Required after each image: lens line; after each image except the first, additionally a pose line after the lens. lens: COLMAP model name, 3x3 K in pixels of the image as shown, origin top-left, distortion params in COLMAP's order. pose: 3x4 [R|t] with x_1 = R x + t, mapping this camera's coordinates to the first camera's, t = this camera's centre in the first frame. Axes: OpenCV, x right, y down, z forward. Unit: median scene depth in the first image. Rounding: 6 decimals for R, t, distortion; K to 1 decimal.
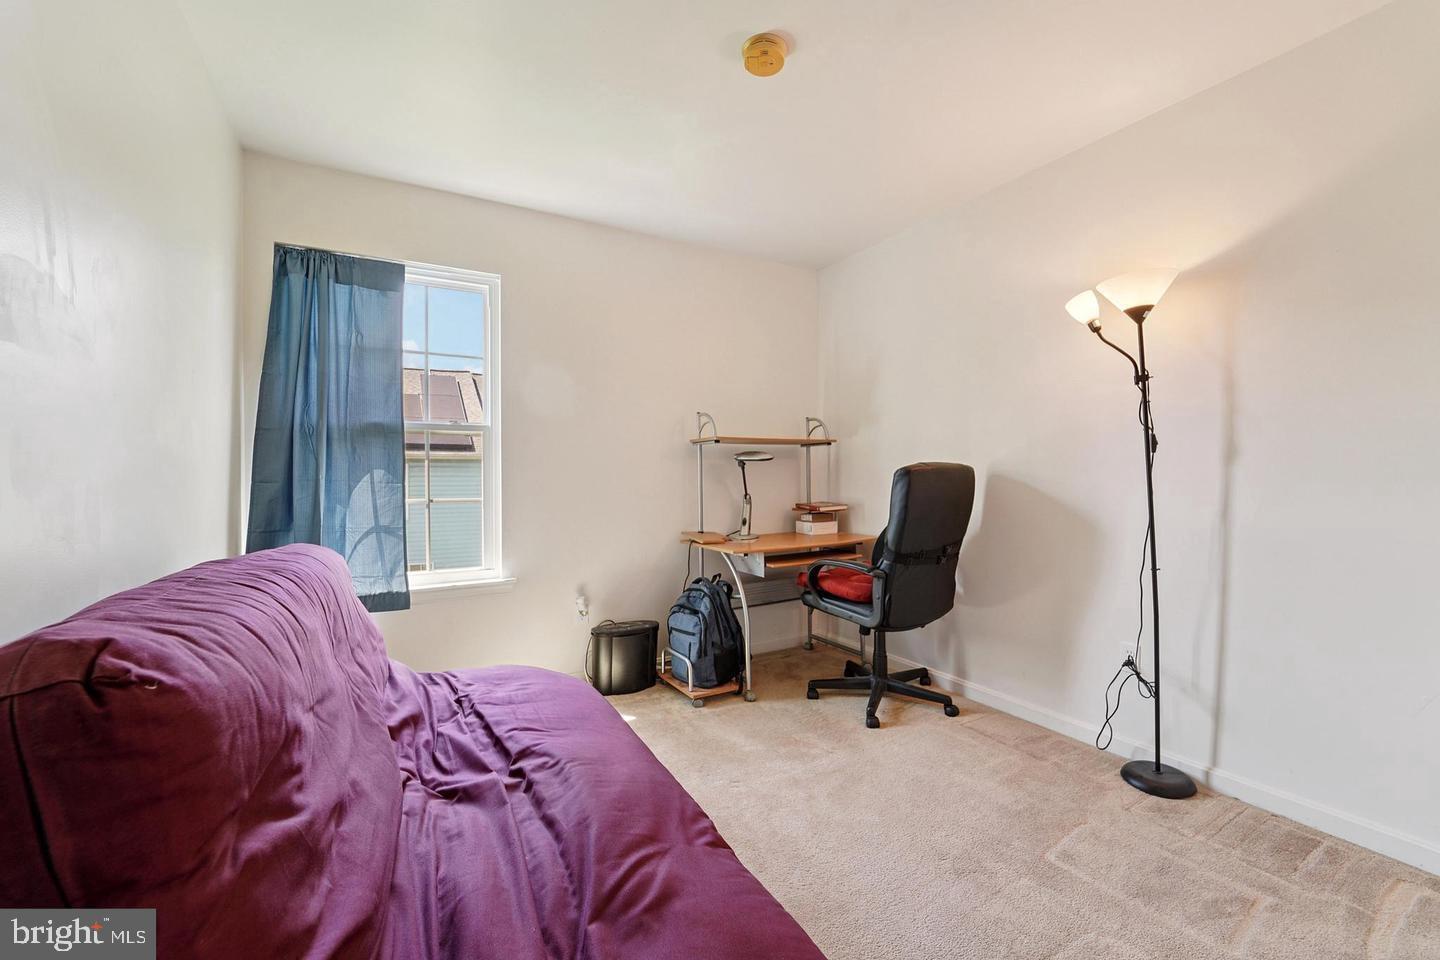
lens RADIAL K [[596.0, 0, 723.0], [0, 596.0, 474.7], [0, 0, 1]] dist [0.000461, 0.000054]
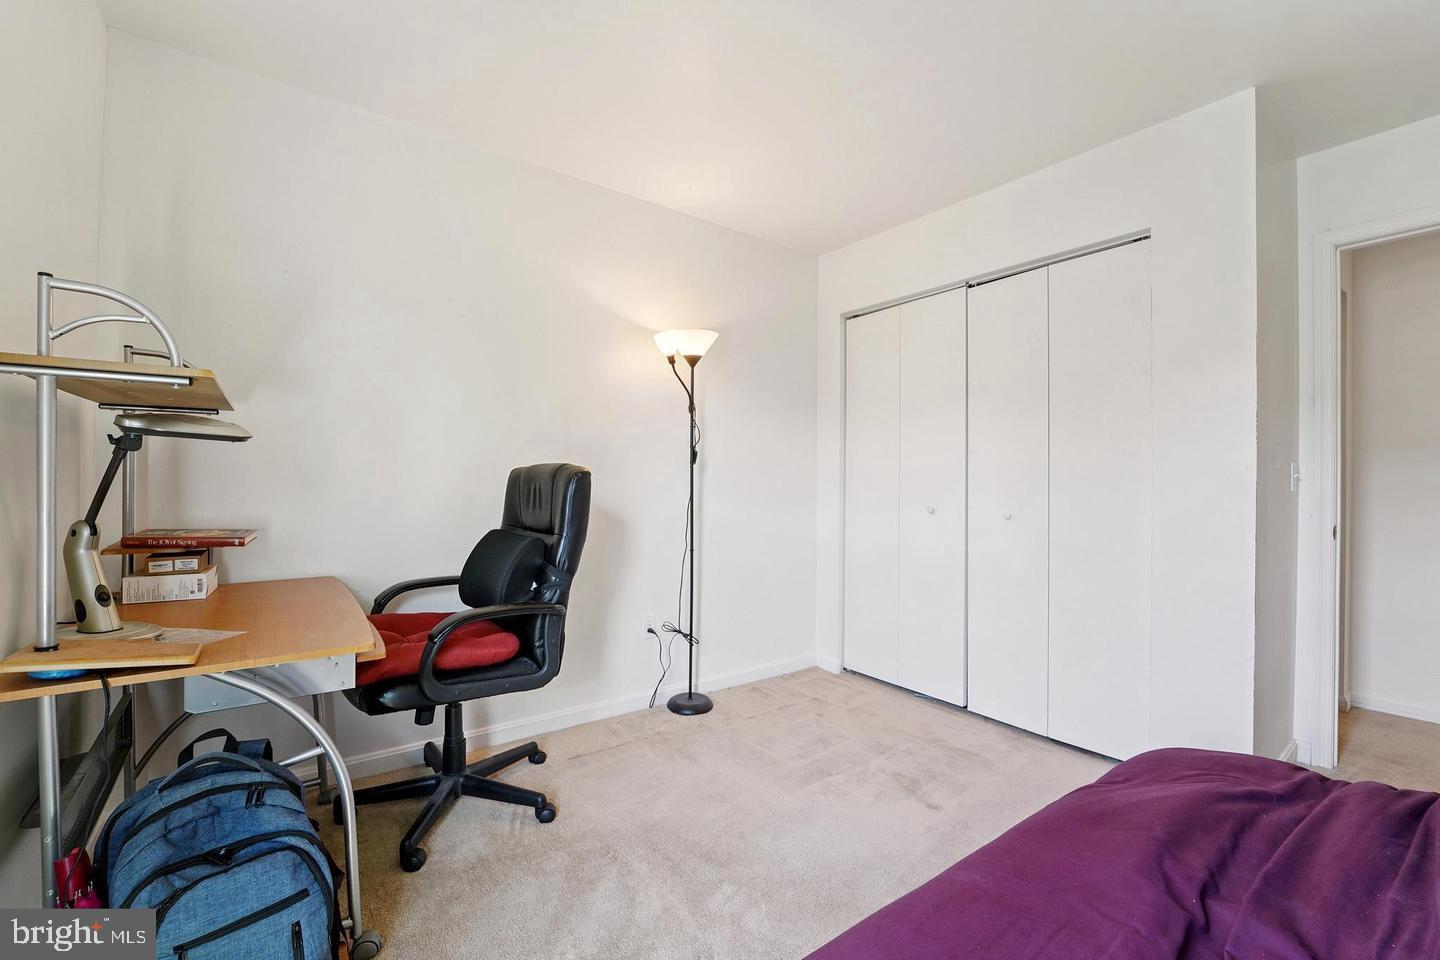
lens RADIAL K [[596.0, 0, 723.0], [0, 596.0, 474.7], [0, 0, 1]] dist [0.000461, 0.000054]
pose [[-0.110049, 0.011365, 0.993861, -0.602519], [-0.011773, 0.999850, -0.012737, 0.003826], [-0.993856, -0.013102, -0.109899, 1.024807]]
